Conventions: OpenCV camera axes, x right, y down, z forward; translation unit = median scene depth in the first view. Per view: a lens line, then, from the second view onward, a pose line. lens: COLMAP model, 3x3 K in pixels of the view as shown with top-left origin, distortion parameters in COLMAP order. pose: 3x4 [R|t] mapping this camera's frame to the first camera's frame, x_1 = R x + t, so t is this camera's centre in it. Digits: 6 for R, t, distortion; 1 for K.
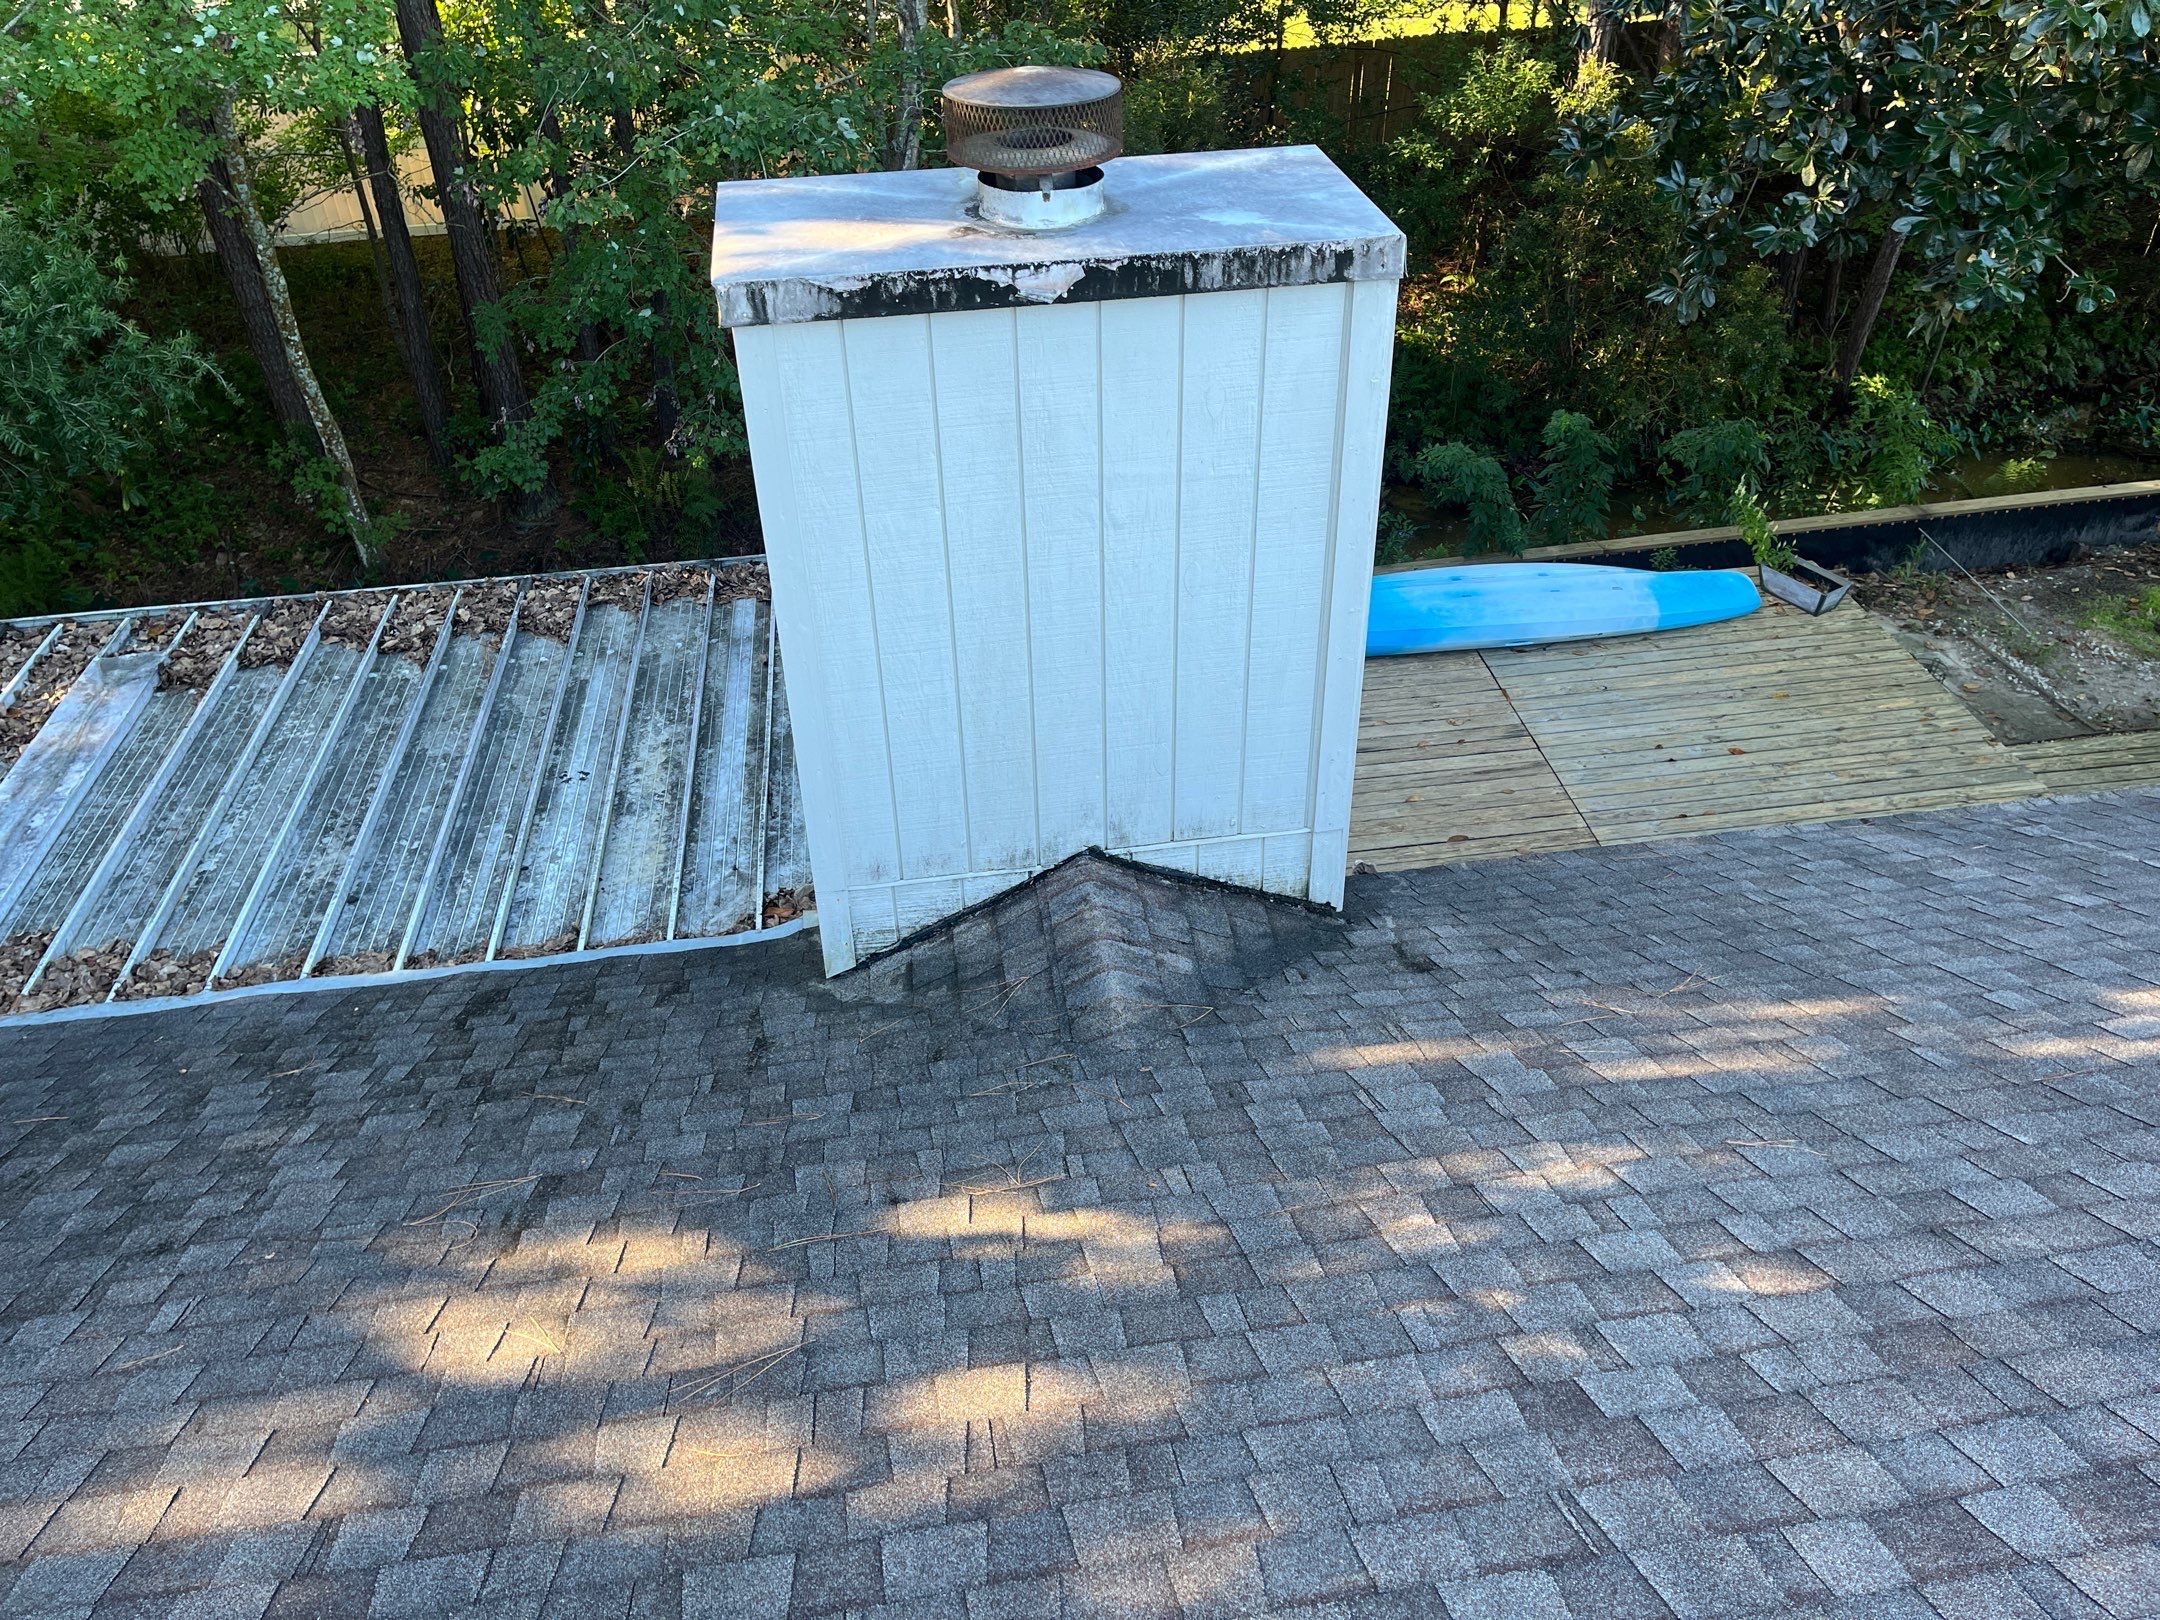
lens RADIAL K [[1578.2, 0, 1080.0], [0, 1578.2, 810.0], [0, 0, 1]] dist [-0.001743, -0.000208]
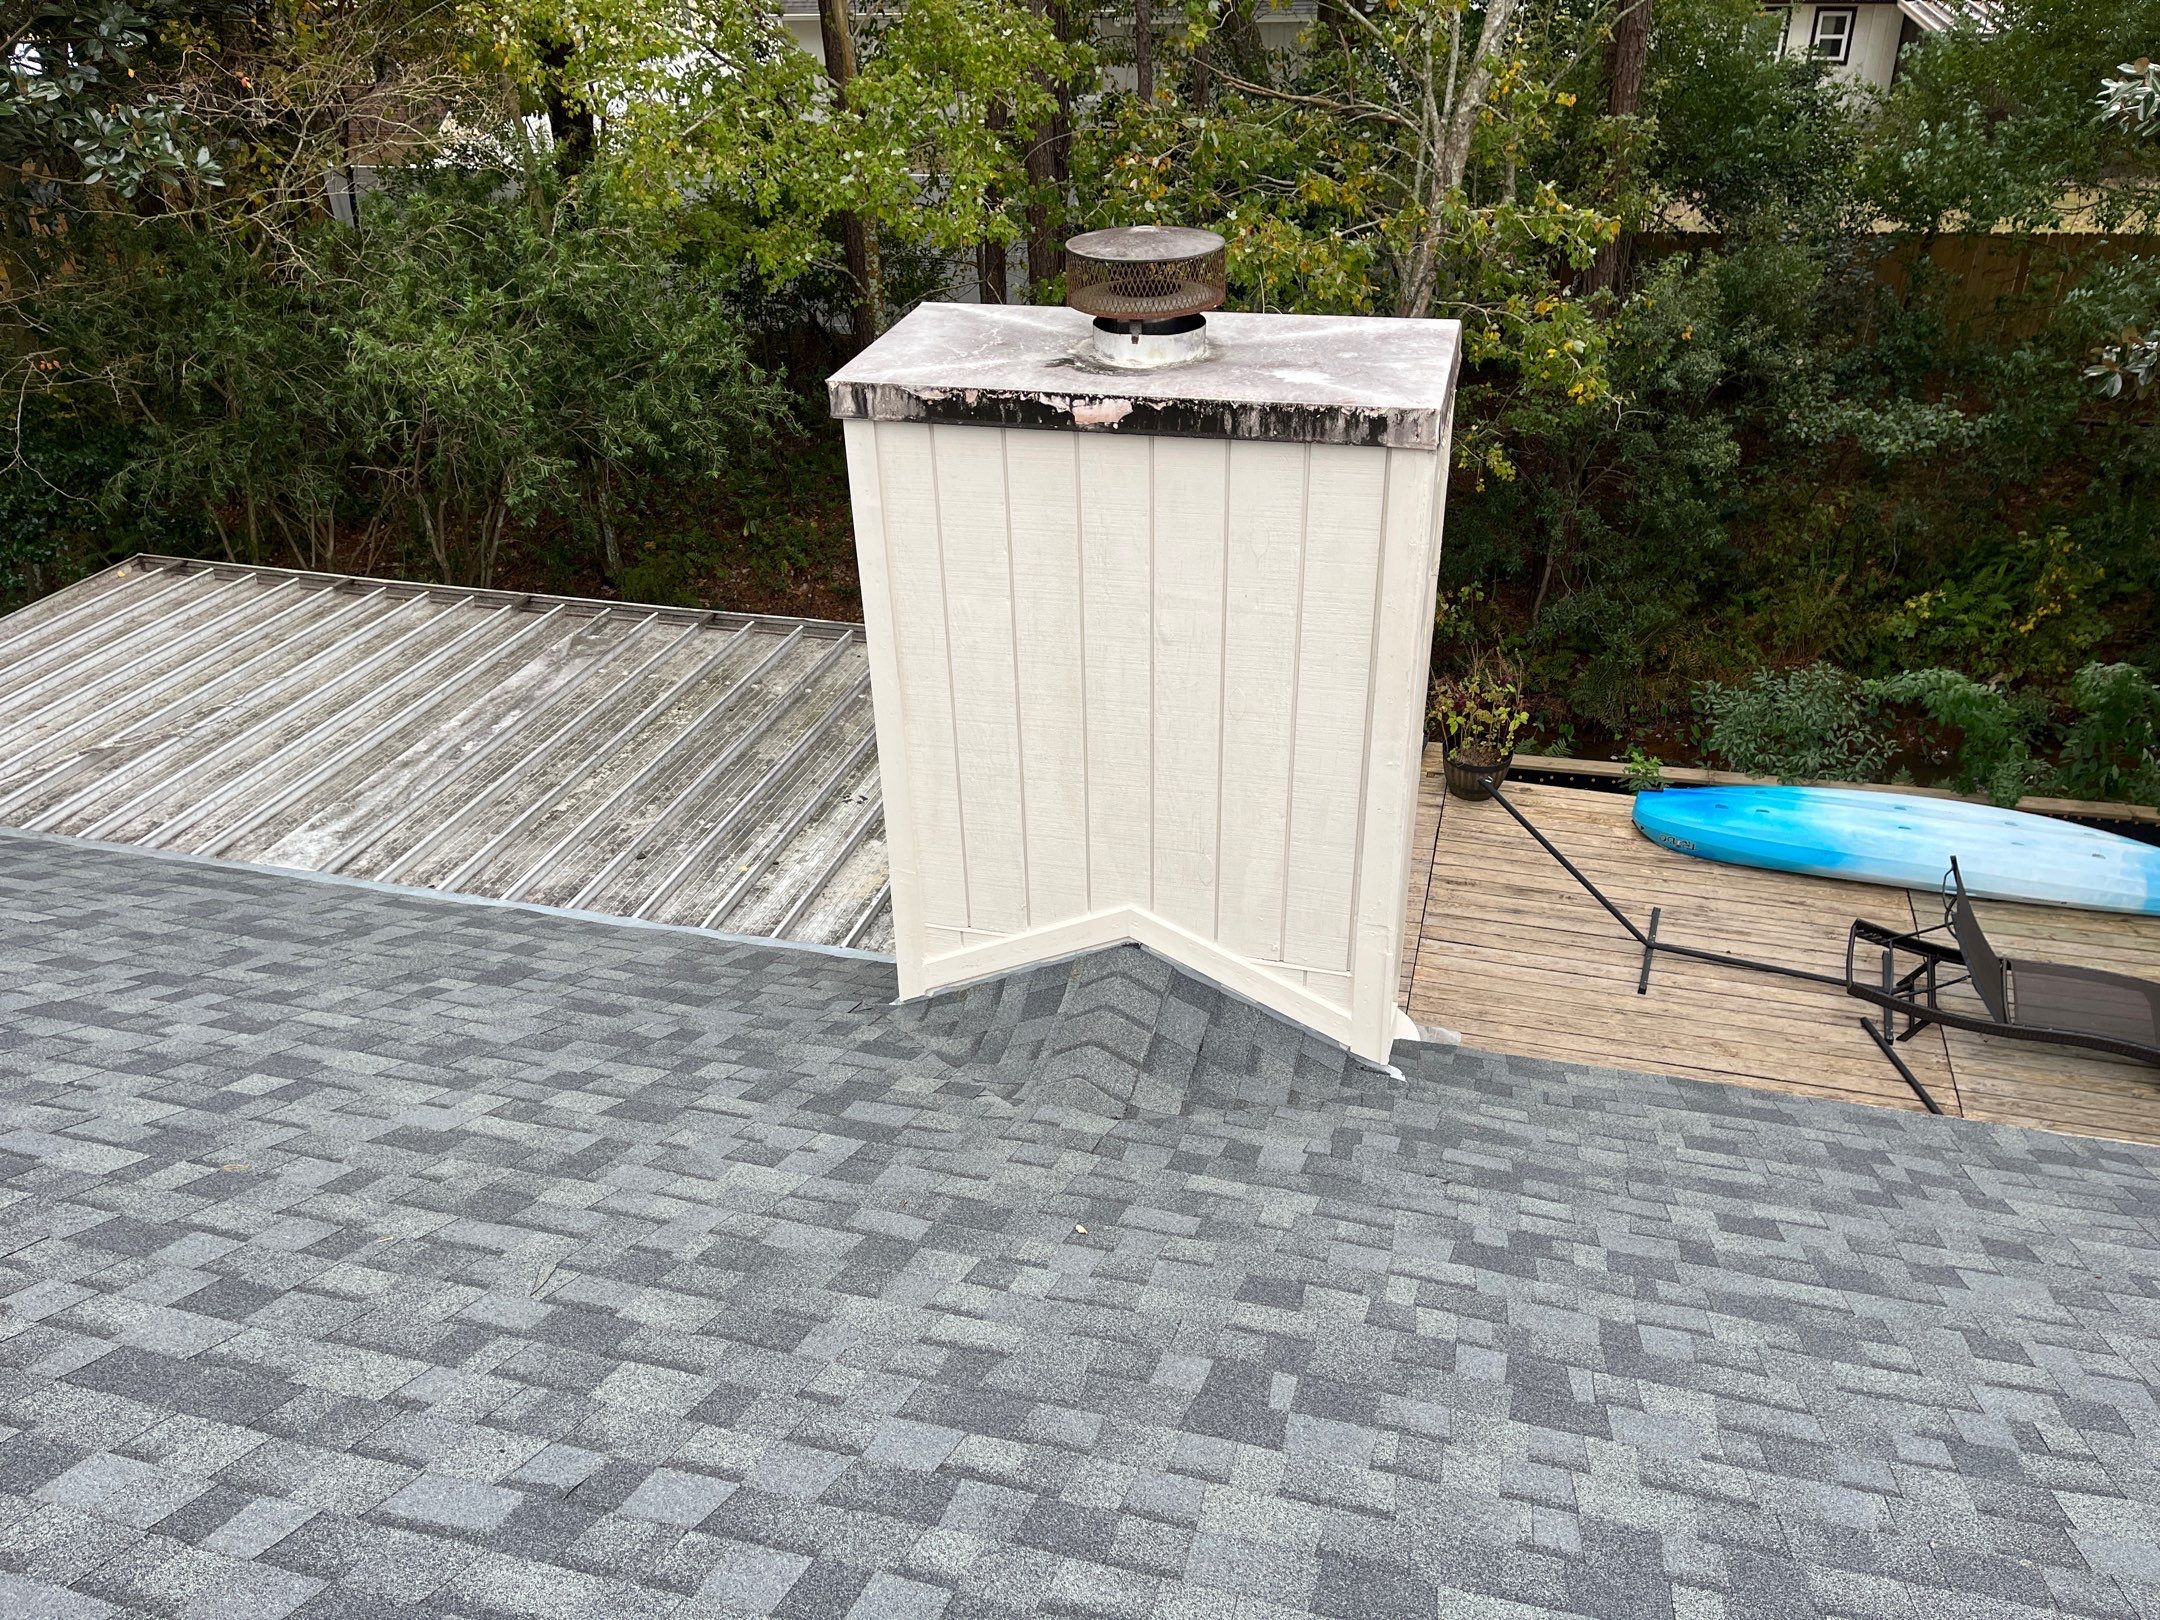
lens RADIAL K [[1564.9, 0, 1085.4], [0, 1564.9, 847.9], [0, 0, 1]] dist [0.008270, 0.002246]
pose [[0.916697, 0.210051, -0.339920, 0.402856], [-0.228148, 0.973530, -0.013685, -0.016415], [0.328047, 0.090097, 0.940355, -0.019431]]
